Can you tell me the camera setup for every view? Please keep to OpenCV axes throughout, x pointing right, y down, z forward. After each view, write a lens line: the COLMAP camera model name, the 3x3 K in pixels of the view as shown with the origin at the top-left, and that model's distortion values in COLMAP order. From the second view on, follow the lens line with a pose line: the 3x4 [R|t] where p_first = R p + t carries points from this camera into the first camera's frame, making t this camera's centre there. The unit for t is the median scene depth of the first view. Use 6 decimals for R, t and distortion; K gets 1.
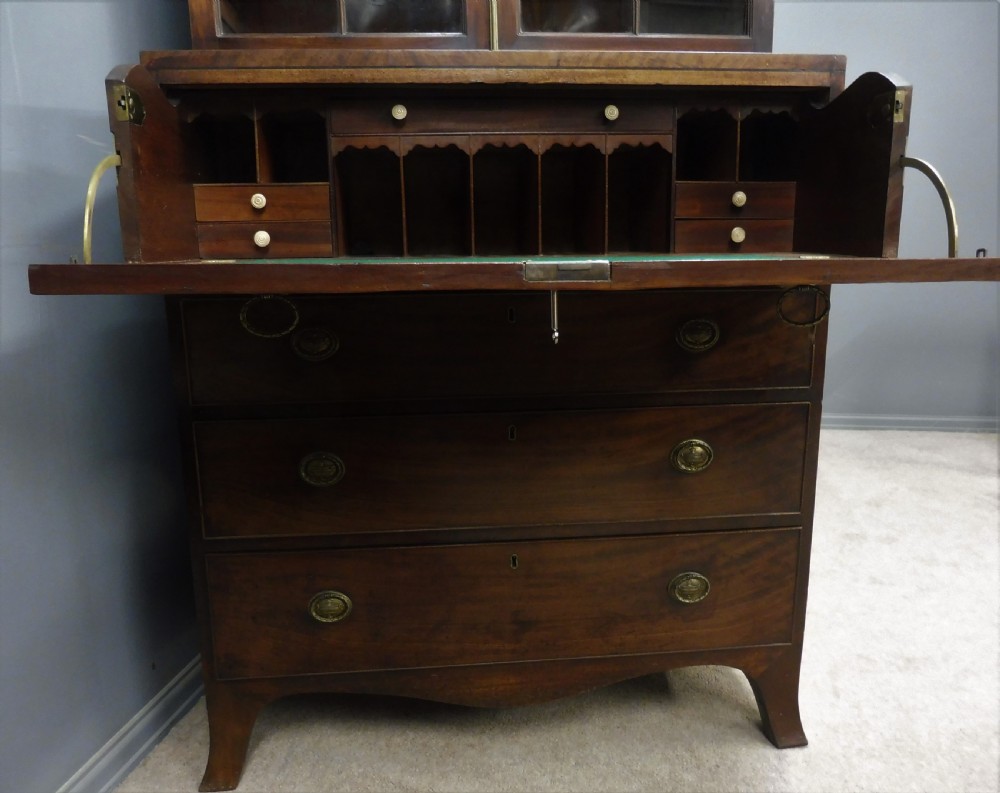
lens RADIAL K [[828.4, 0, 498.5], [0, 828.4, 423.4], [0, 0, 1]] dist [-0.045674, -0.000855]
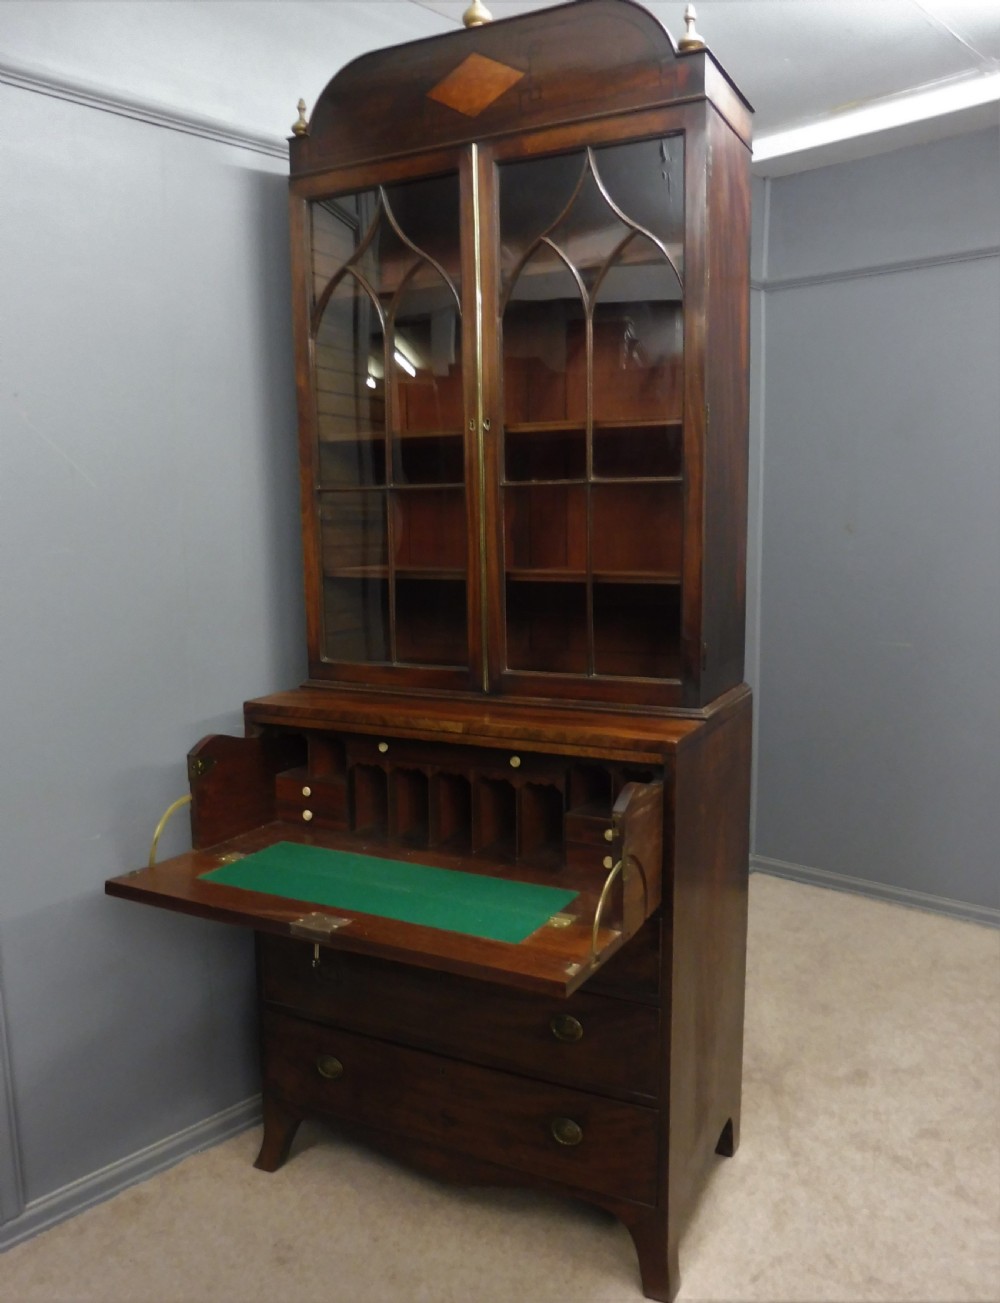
lens RADIAL K [[1087.5, 0, 477.6], [0, 1087.5, 655.5], [0, 0, 1]] dist [-0.039473, 0.000730]
pose [[0.835123, 0.077706, -0.544546, 0.988750], [-0.119765, 0.991908, -0.042129, -0.443557], [0.536866, 0.100400, 0.837672, -0.515060]]
